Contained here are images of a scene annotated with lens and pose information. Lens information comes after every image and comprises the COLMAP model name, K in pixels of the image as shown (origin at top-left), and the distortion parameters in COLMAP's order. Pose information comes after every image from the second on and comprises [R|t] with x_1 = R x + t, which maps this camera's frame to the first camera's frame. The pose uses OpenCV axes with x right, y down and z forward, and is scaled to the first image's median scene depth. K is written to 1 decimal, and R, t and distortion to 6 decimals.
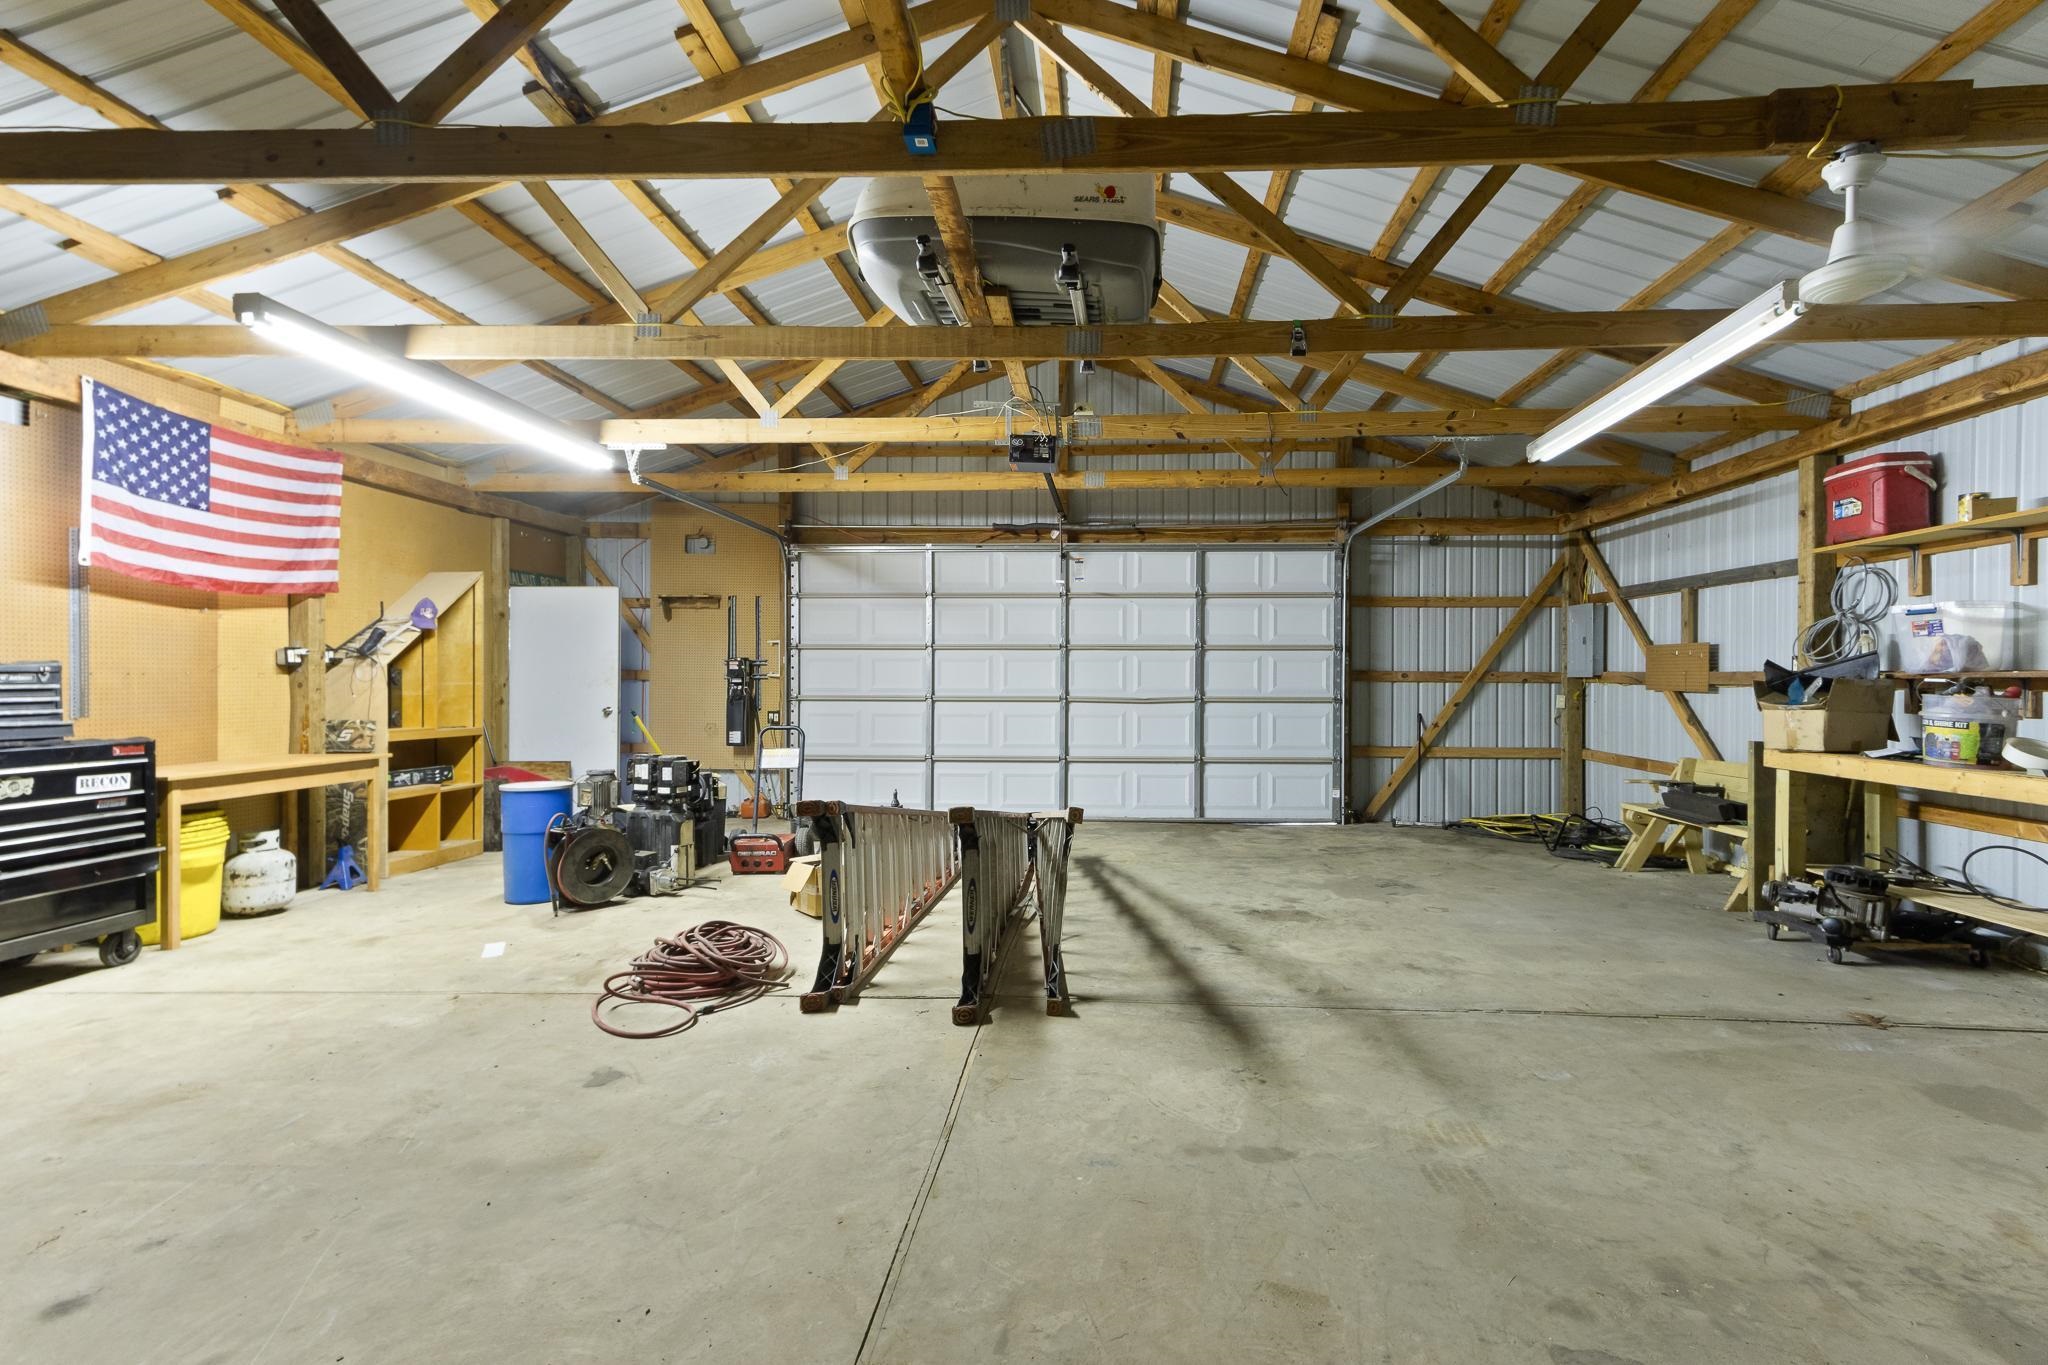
lens RADIAL K [[951.1, 0, 1044.4], [0, 951.1, 673.4], [0, 0, 1]] dist [0.027987, -0.001545]
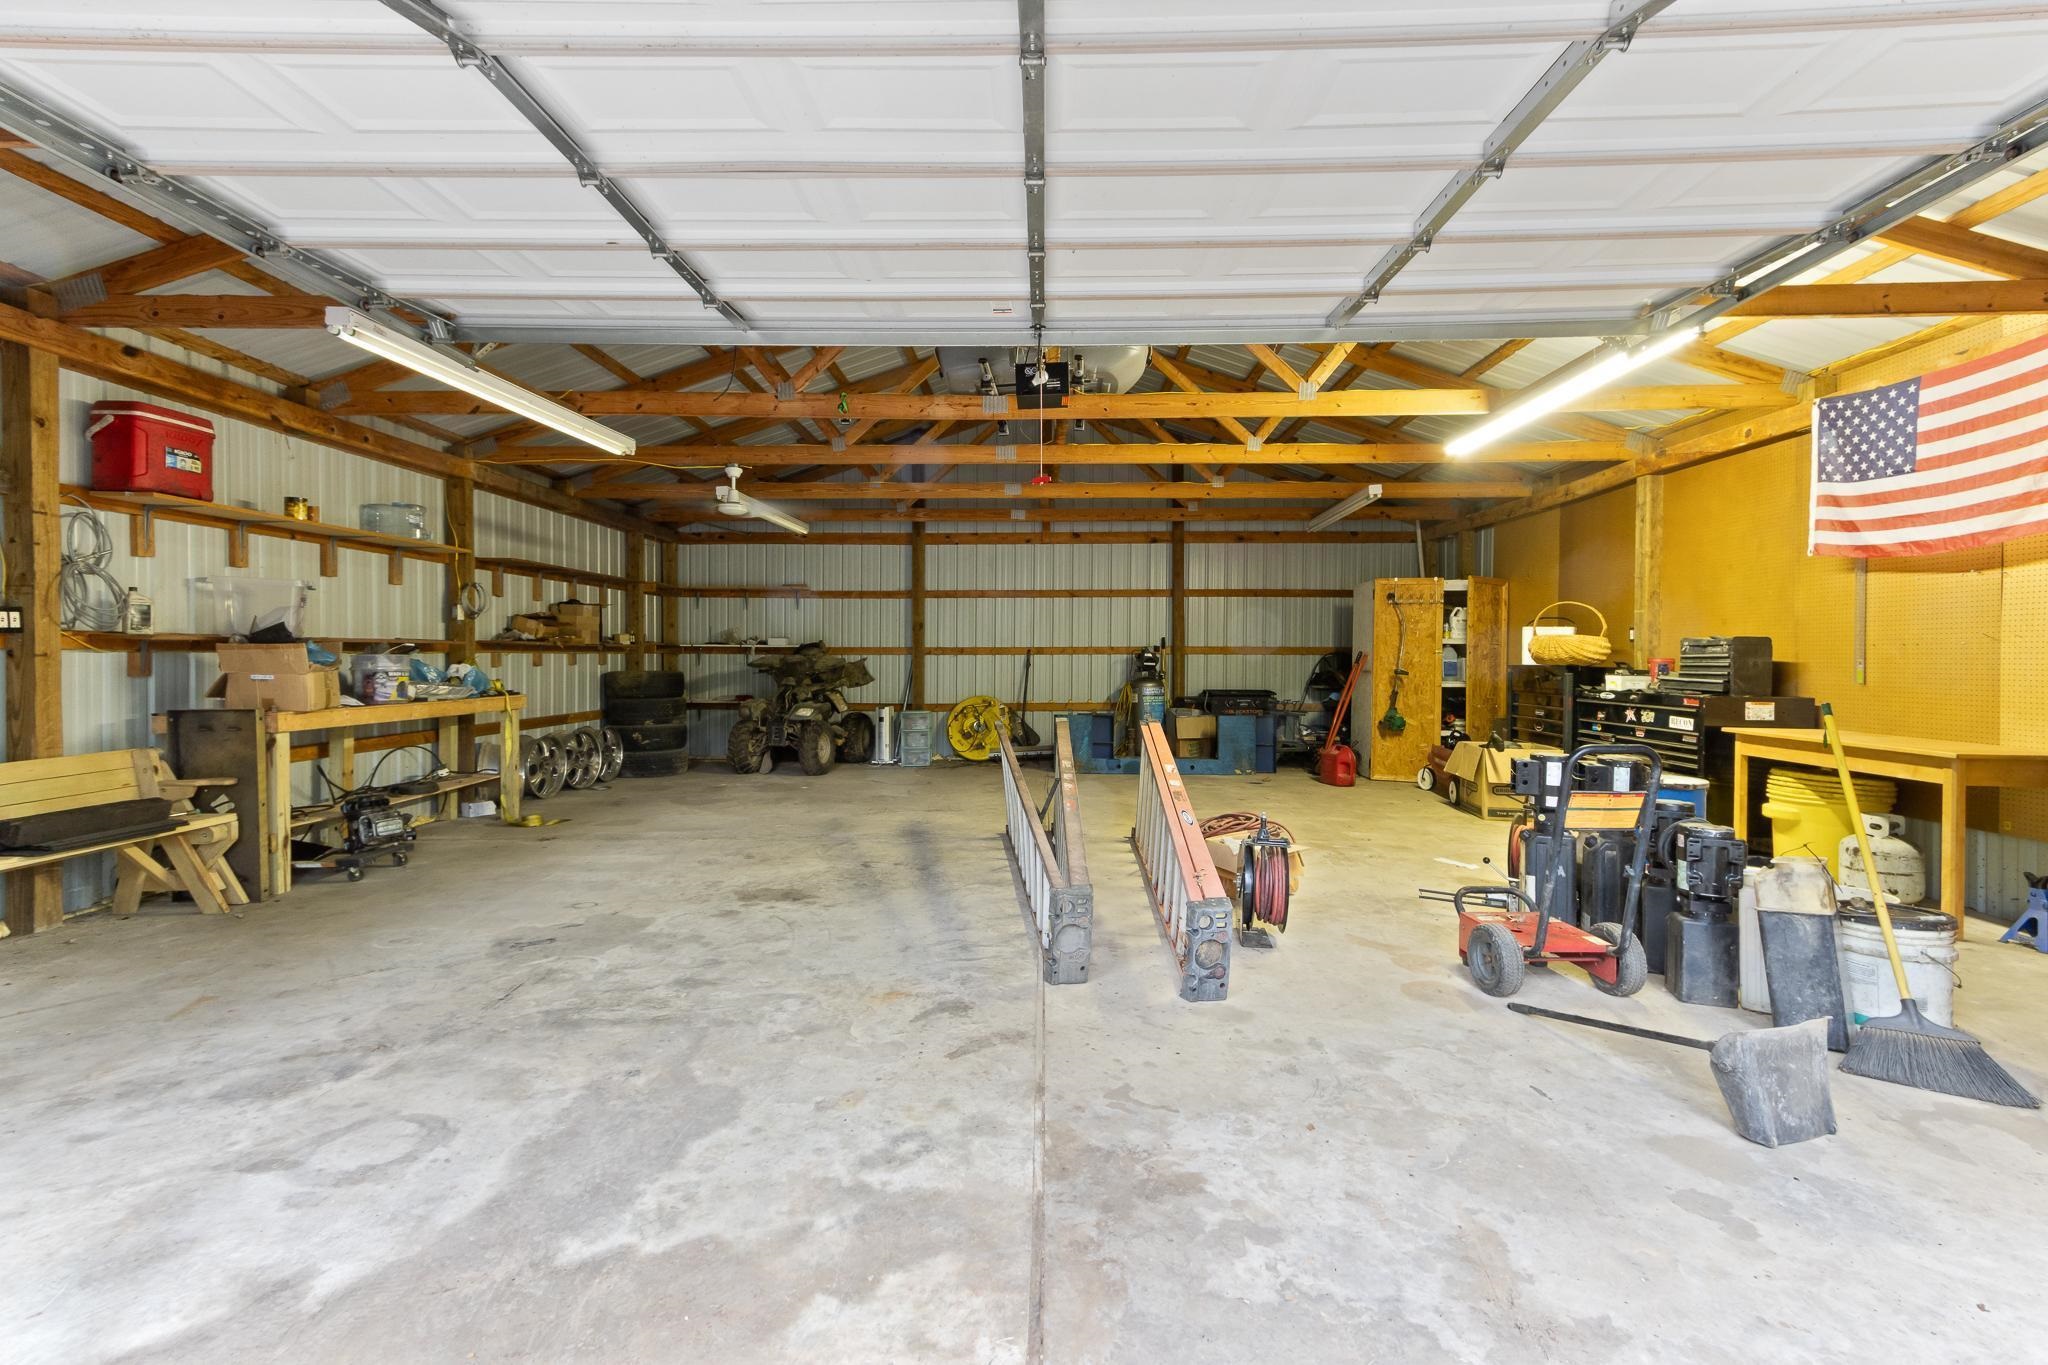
lens RADIAL K [[951.1, 0, 1025.3], [0, 951.1, 671.8], [0, 0, 1]] dist [0.027987, -0.001545]
pose [[-0.998823, -0.003754, -0.048369, 0.033839], [-0.004534, 0.999861, 0.016026, 0.011912], [0.048302, 0.016226, -0.998701, 1.381481]]
